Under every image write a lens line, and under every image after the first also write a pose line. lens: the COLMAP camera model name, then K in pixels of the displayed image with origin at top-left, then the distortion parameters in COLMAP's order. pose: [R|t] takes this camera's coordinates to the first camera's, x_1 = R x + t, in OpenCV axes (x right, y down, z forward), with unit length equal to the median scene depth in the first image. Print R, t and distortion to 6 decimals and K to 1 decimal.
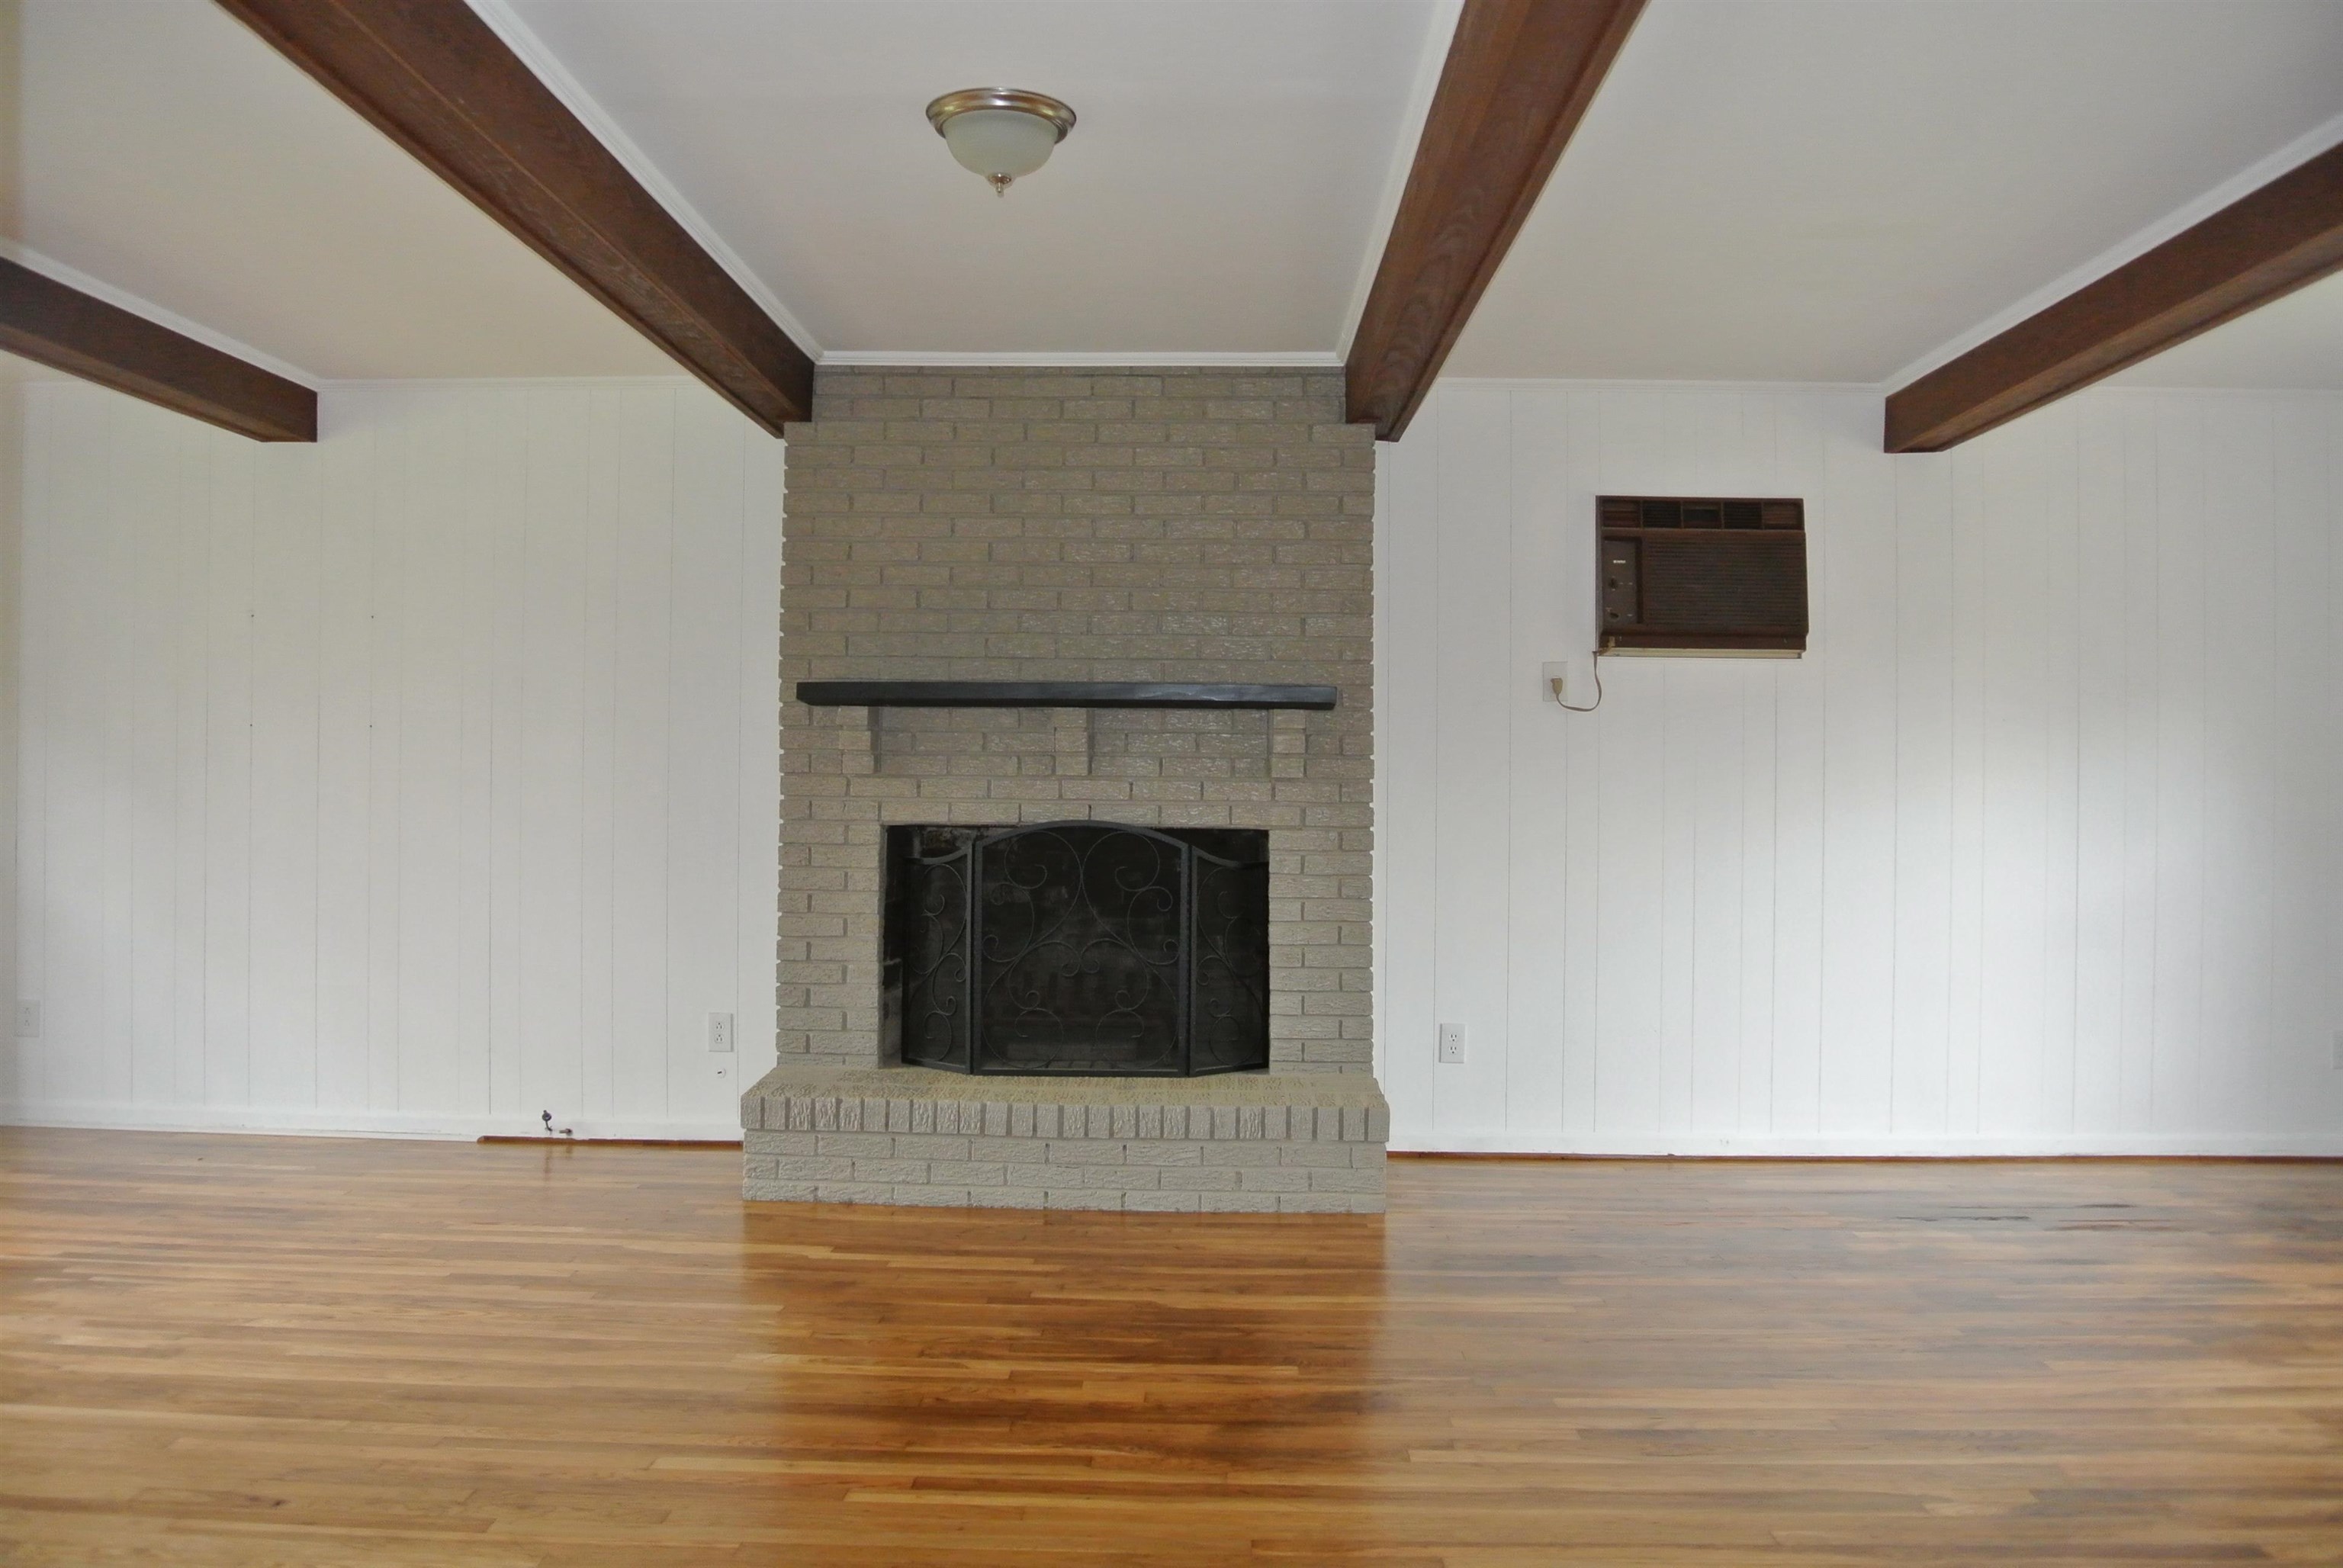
lens RADIAL K [[1819.5, 0, 1171.5], [0, 1819.5, 784.0], [0, 0, 1]] dist [-0.076870, 0.011310]
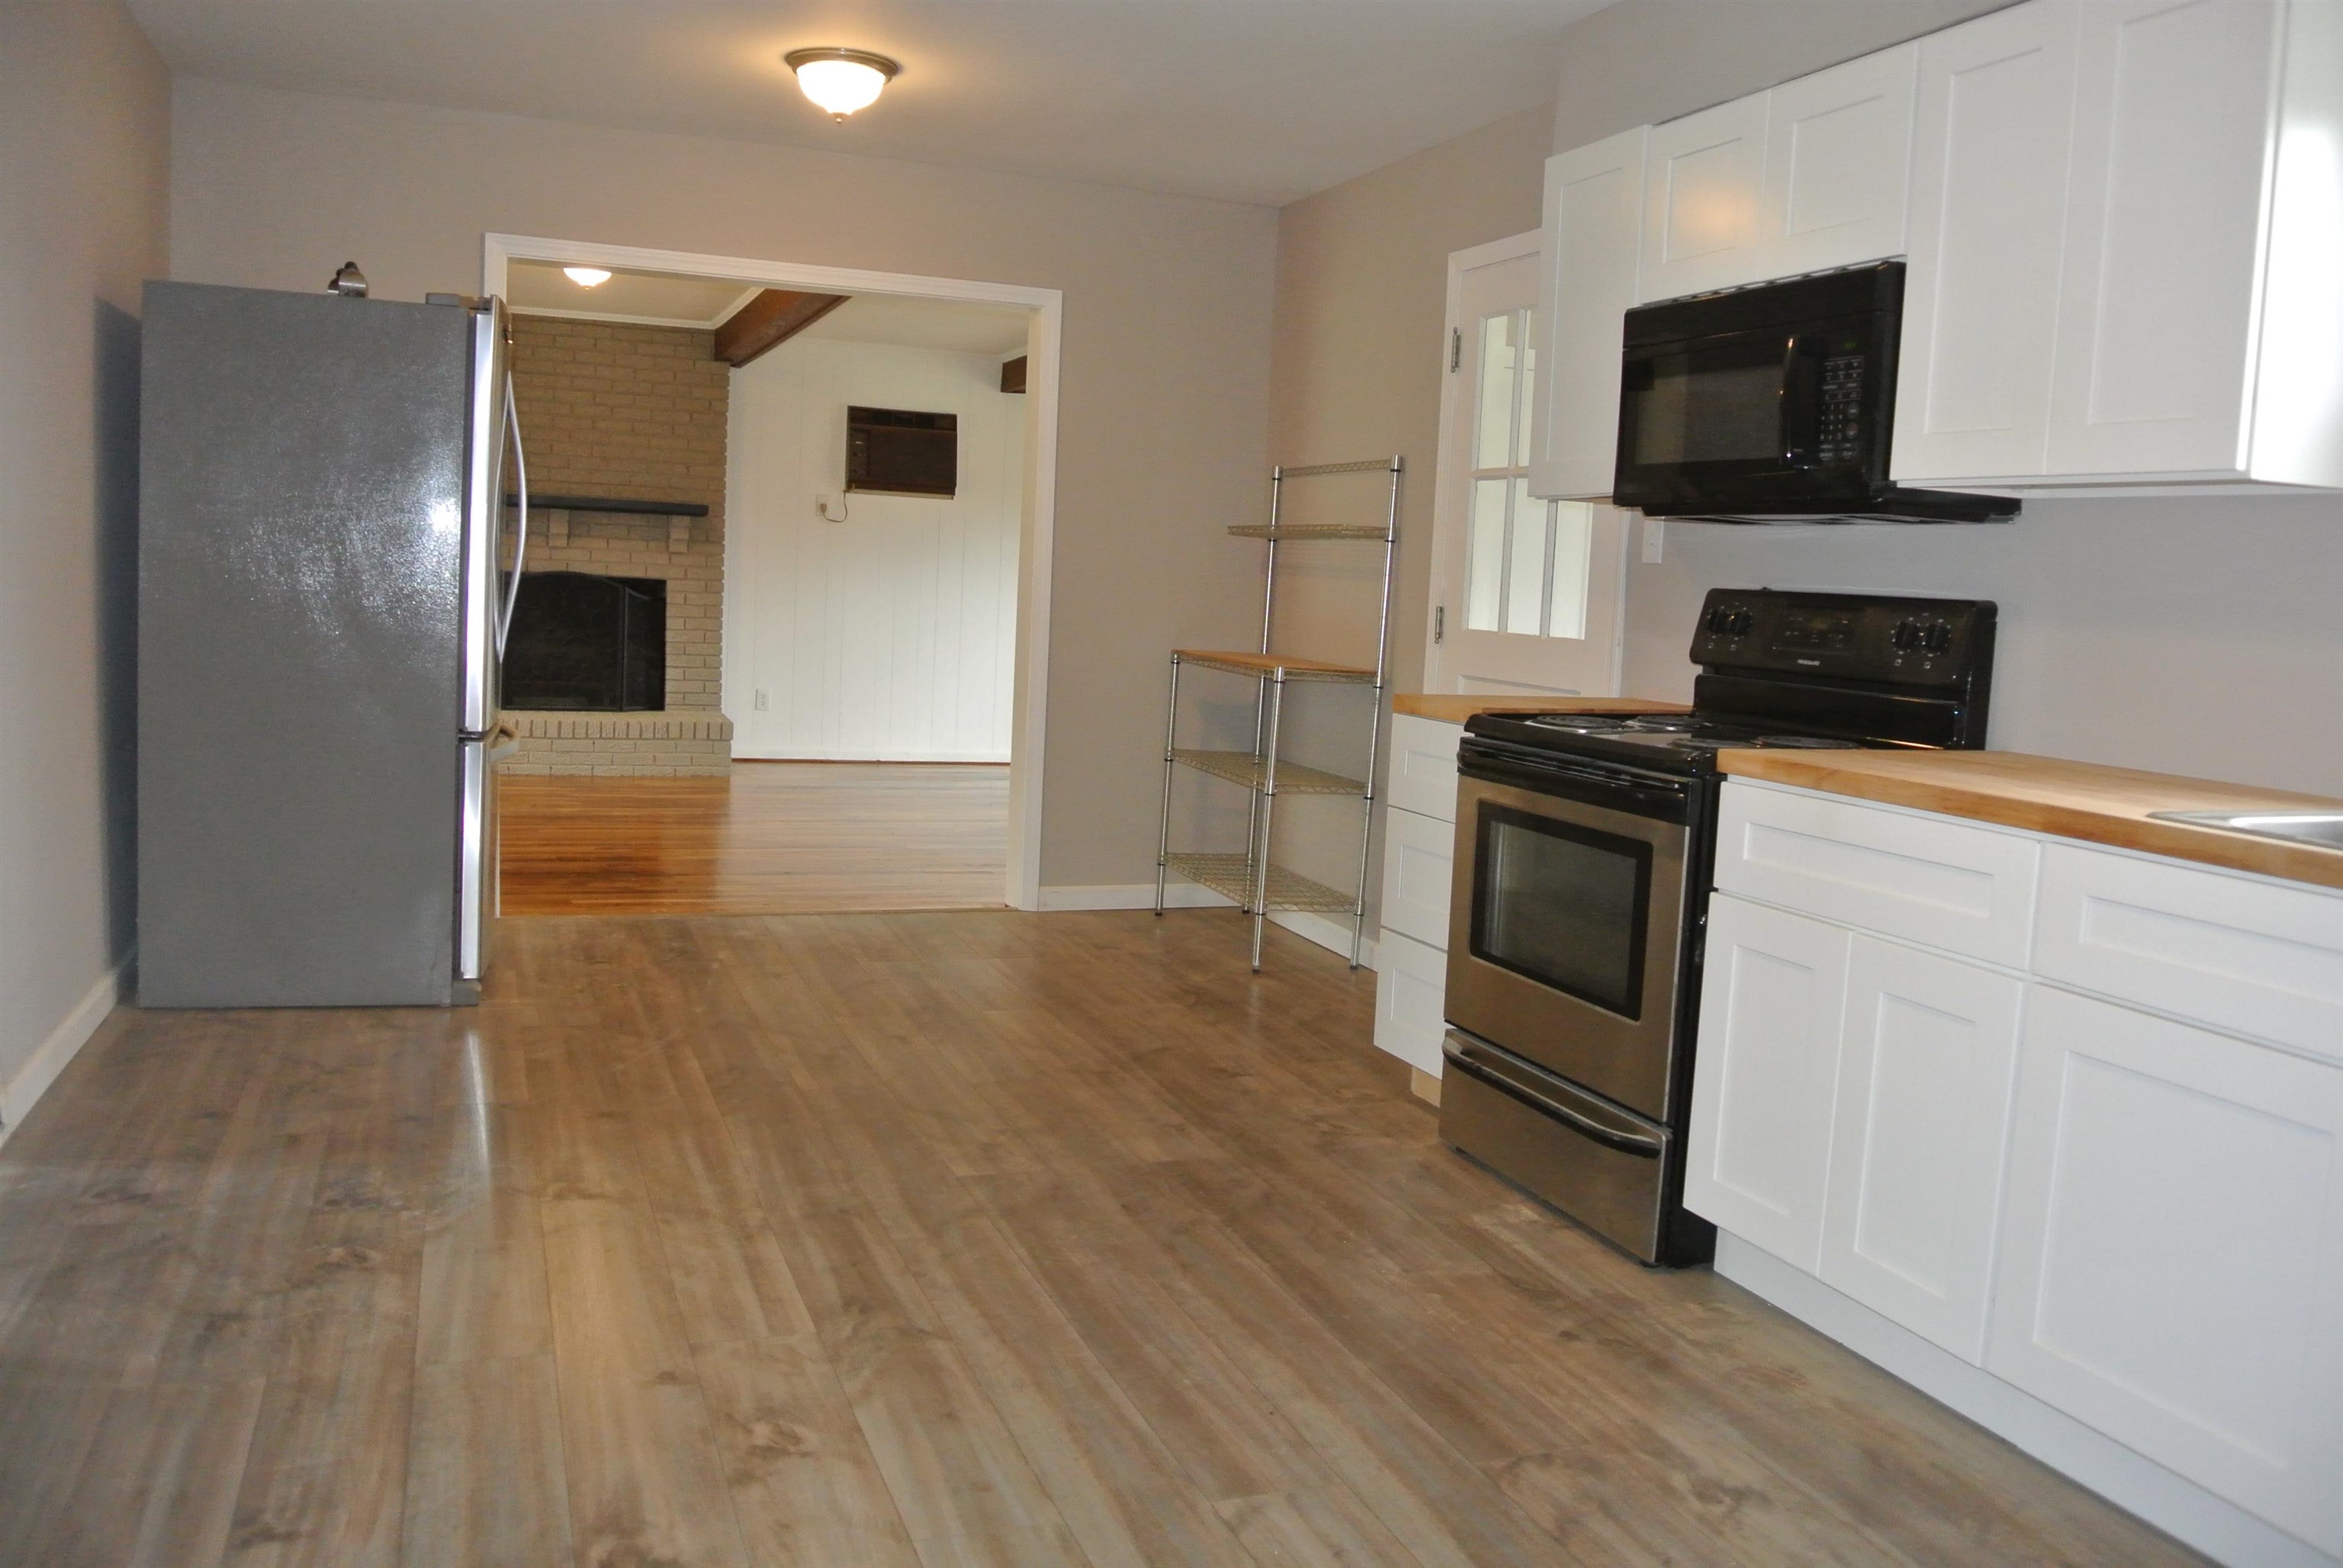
lens RADIAL K [[1819.5, 0, 1171.5], [0, 1819.5, 784.0], [0, 0, 1]] dist [-0.076870, 0.011310]
pose [[0.922090, -0.004013, 0.386956, -0.186920], [-0.043361, 0.992577, 0.113622, 0.000080], [-0.384539, -0.121548, 0.915071, -0.915586]]
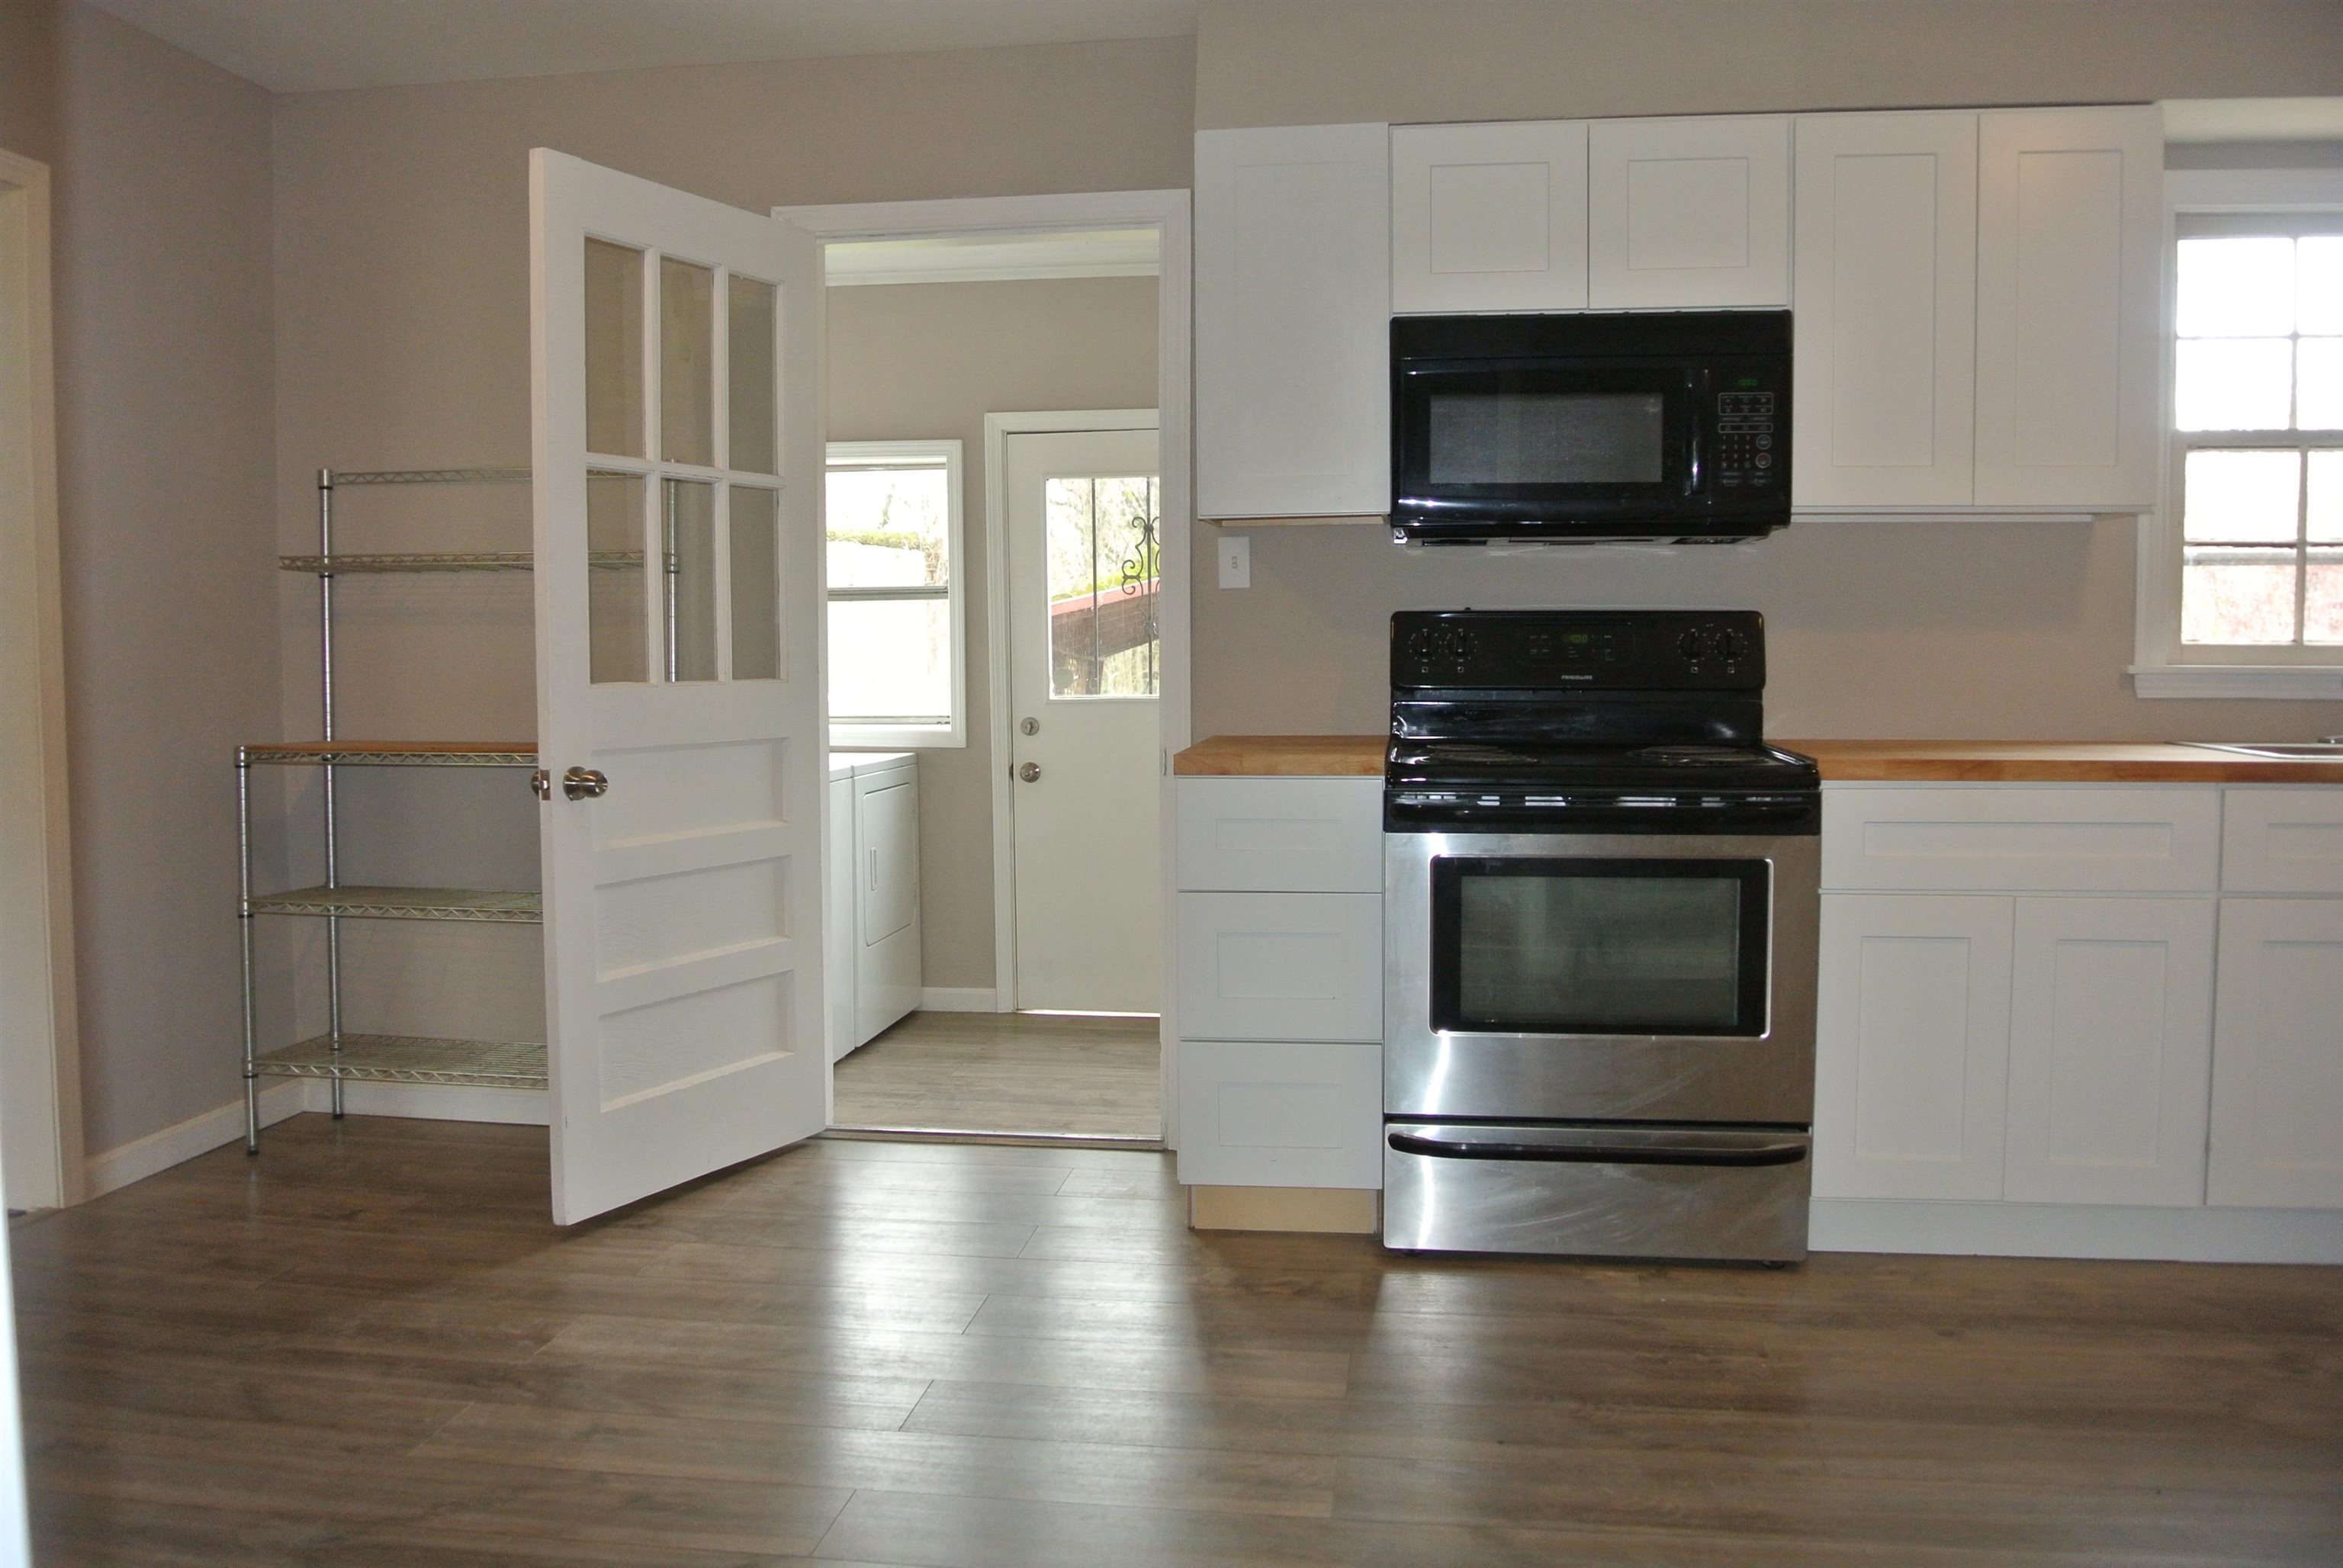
lens RADIAL K [[1840.4, 0, 1159.6], [0, 1840.4, 778.7], [0, 0, 1]] dist [-0.073479, 0.016911]
pose [[0.117326, -0.074710, 0.990279, -0.431719], [0.005618, 0.997200, 0.074566, 0.006212], [-0.993078, -0.003185, 0.117417, -0.321555]]
